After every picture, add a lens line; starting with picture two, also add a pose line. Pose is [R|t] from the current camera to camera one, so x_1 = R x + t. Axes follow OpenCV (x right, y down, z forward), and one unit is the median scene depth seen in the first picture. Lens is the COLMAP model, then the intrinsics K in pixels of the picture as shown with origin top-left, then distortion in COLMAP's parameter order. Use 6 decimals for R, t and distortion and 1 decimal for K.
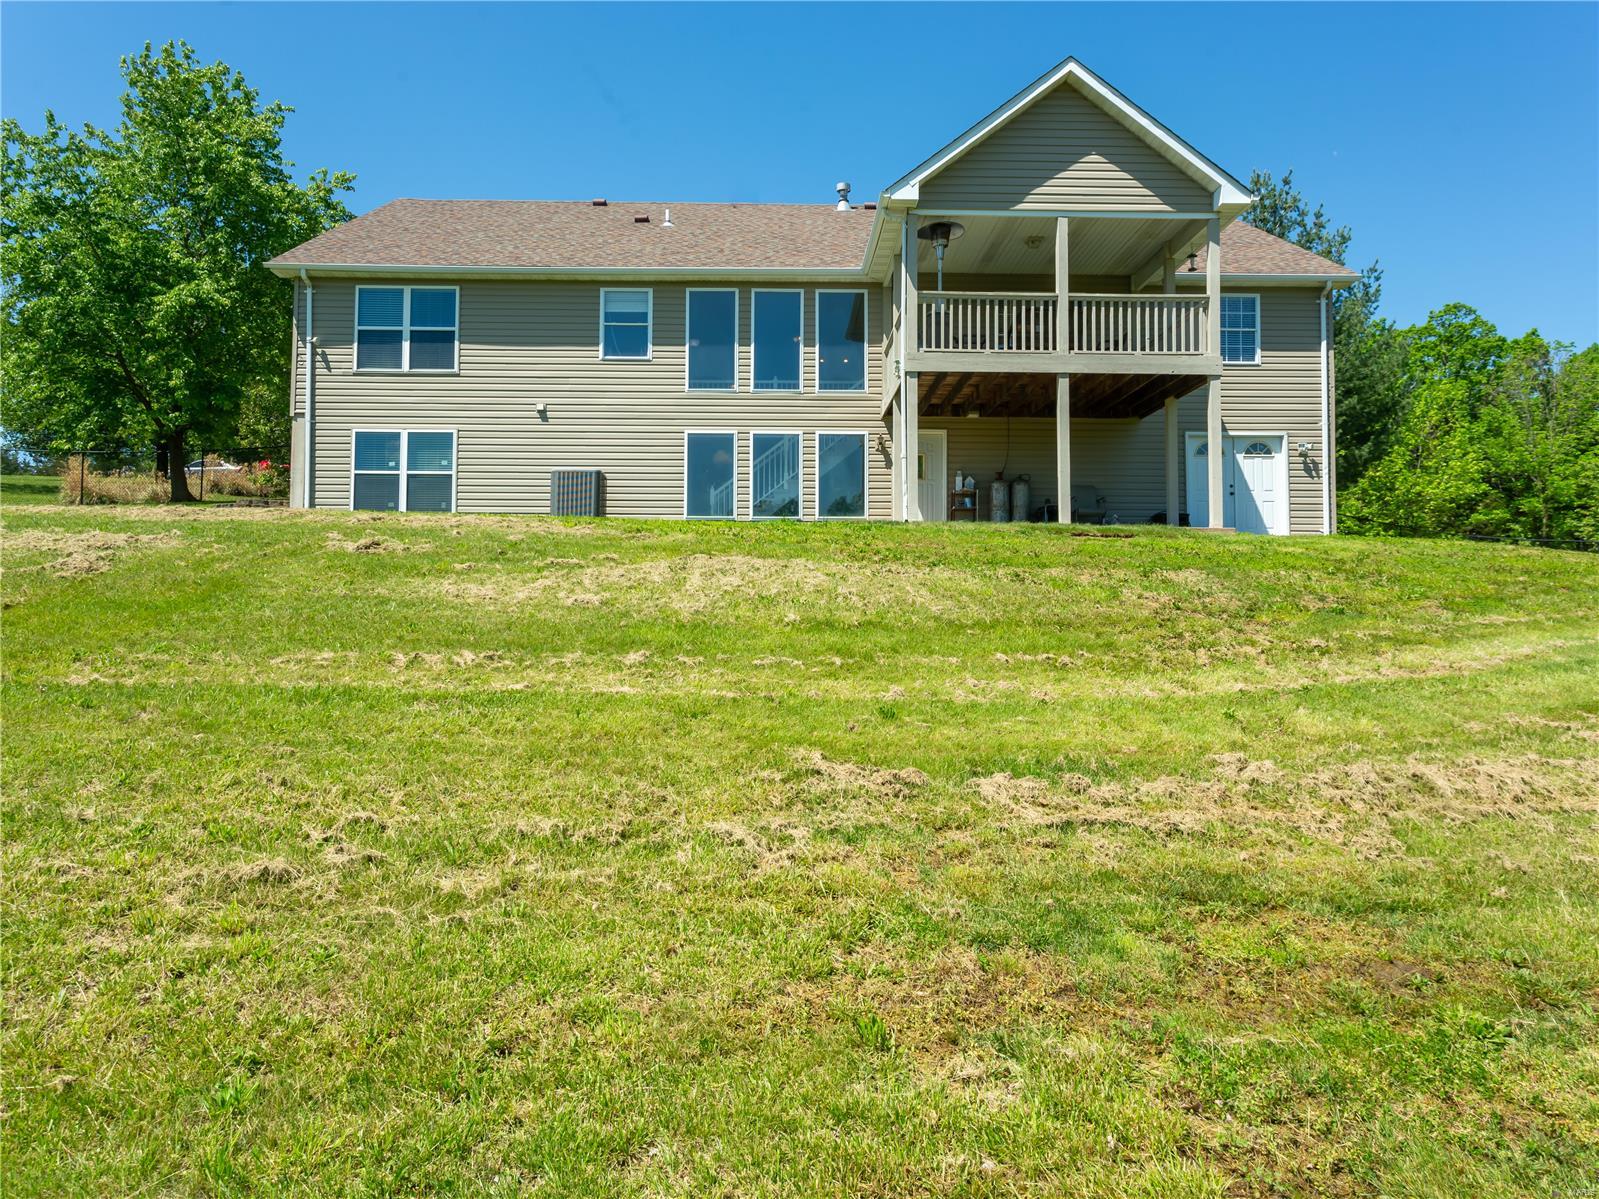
lens RADIAL K [[1056.7, 0, 799.8], [0, 1056.7, 556.4], [0, 0, 1]] dist [-0.000528, -0.000276]
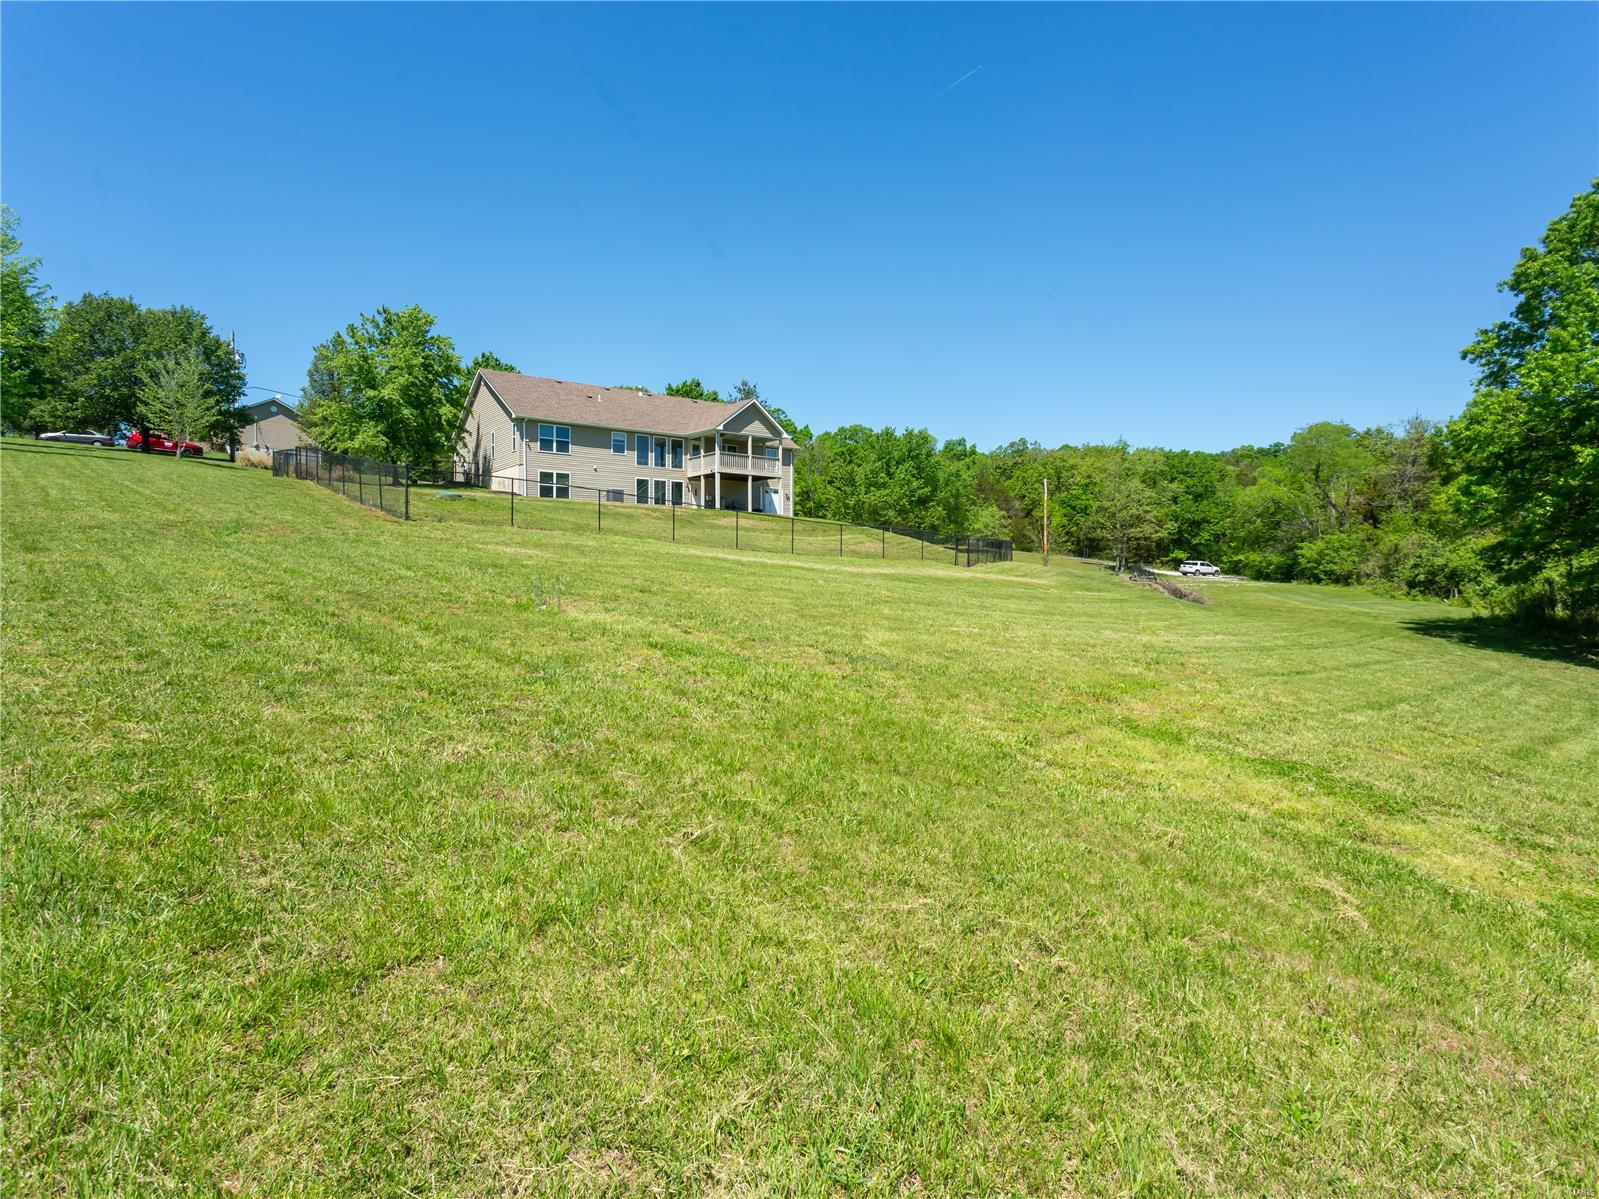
lens RADIAL K [[762.7, 0, 799.5], [0, 762.7, 599.5], [0, 0, 1]] dist [-0.000189, -0.000009]
pose [[0.807841, -0.031631, 0.588550, -1.121726], [-0.026460, 0.995606, 0.089826, 0.035707], [-0.588806, -0.088138, 0.803455, -1.278693]]
